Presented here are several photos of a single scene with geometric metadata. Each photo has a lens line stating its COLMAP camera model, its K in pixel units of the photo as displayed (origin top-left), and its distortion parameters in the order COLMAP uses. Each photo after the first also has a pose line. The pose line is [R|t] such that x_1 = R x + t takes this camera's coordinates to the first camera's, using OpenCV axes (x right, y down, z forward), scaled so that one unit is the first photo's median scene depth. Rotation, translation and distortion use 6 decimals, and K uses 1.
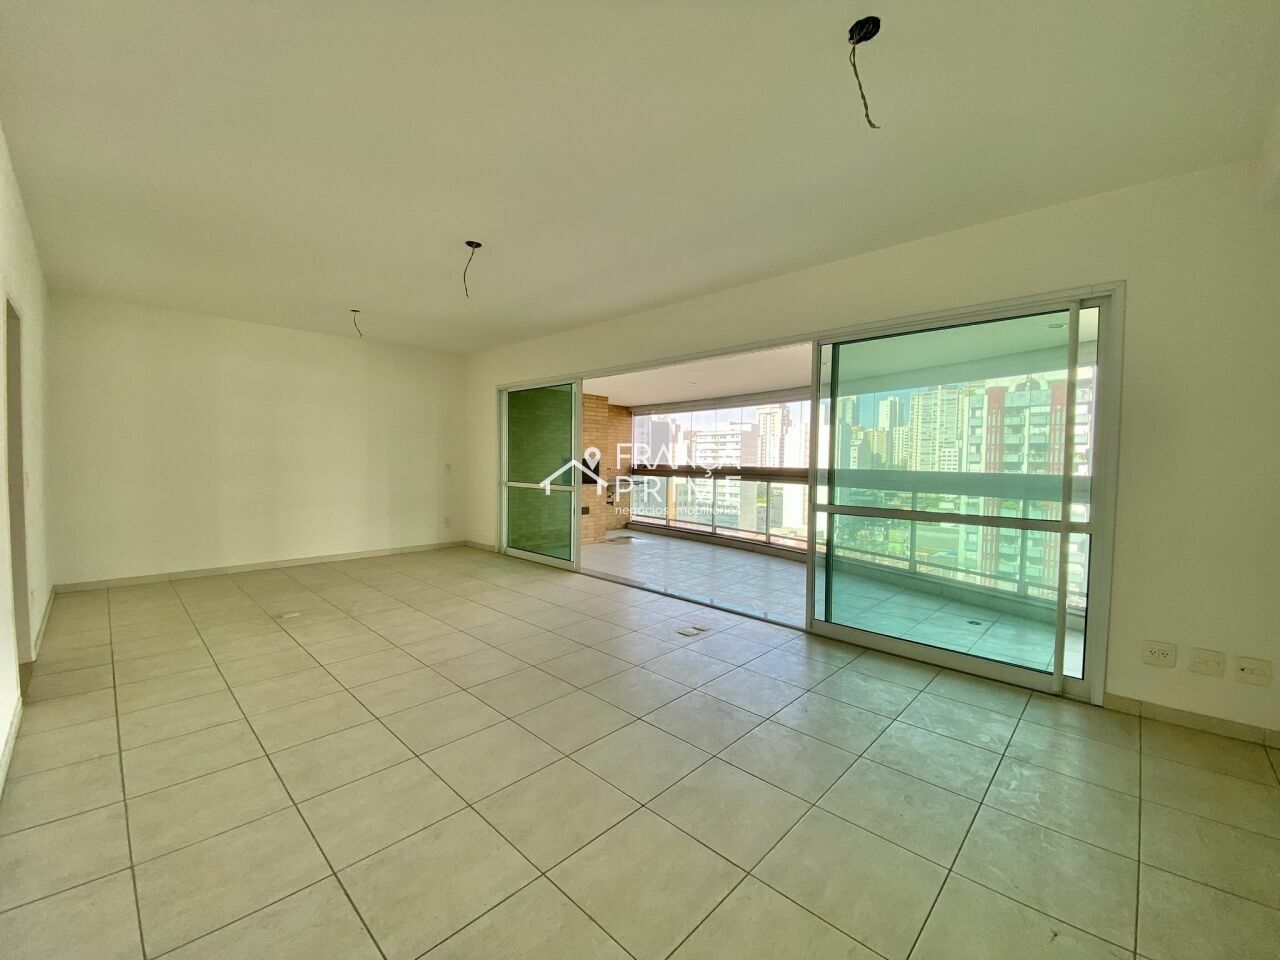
lens RADIAL K [[527.8, 0, 634.3], [0, 527.8, 478.4], [0, 0, 1]] dist [0.000885, -0.000259]
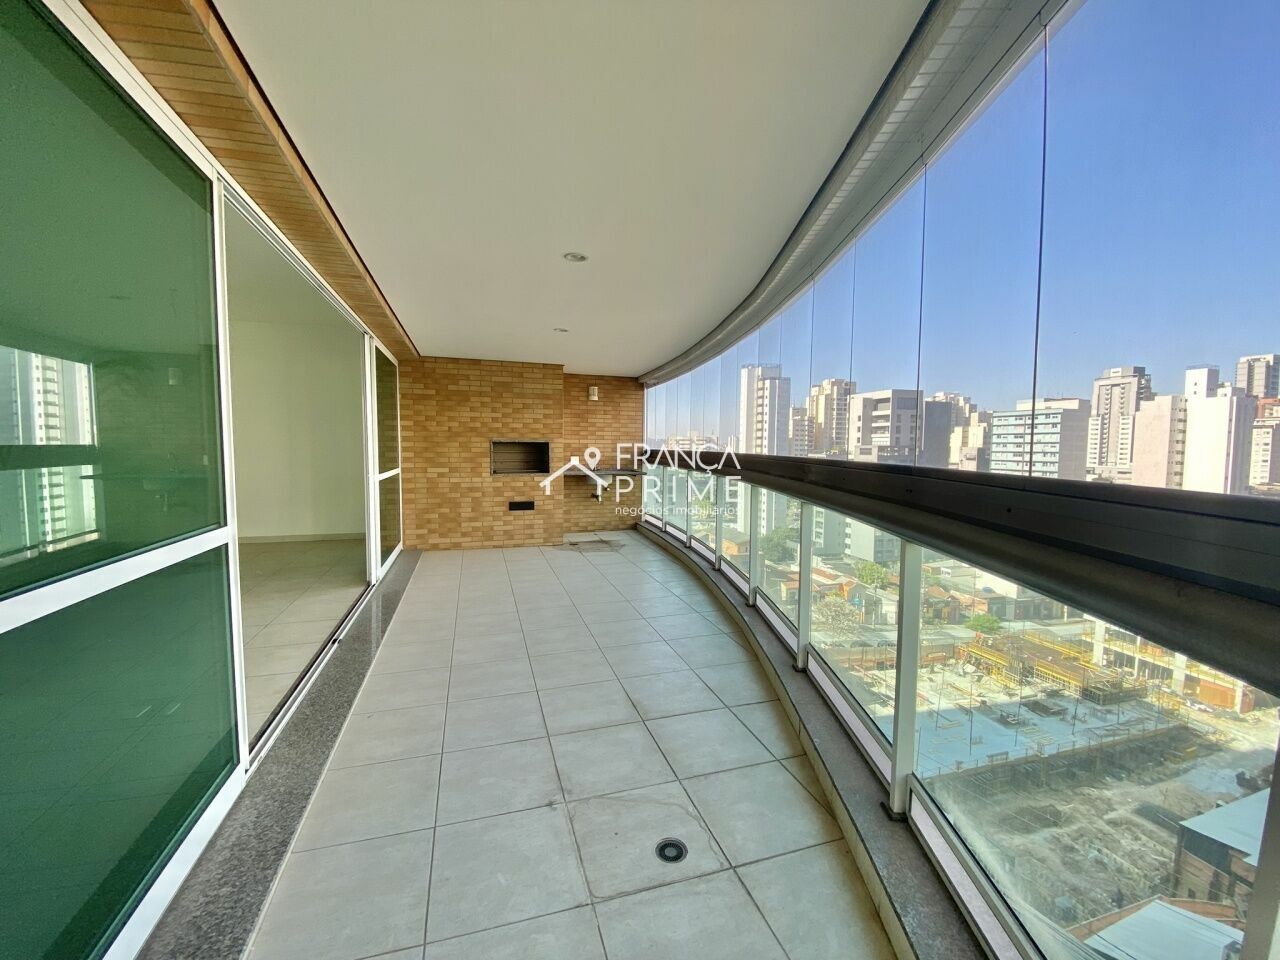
lens RADIAL K [[527.8, 0, 638.1], [0, 527.8, 478.5], [0, 0, 1]] dist [0.000885, -0.000259]
pose [[0.878020, 0.028932, -0.477749, 0.369724], [-0.017226, 0.999435, 0.028868, -0.006310], [0.478314, -0.017117, 0.878022, 0.298299]]
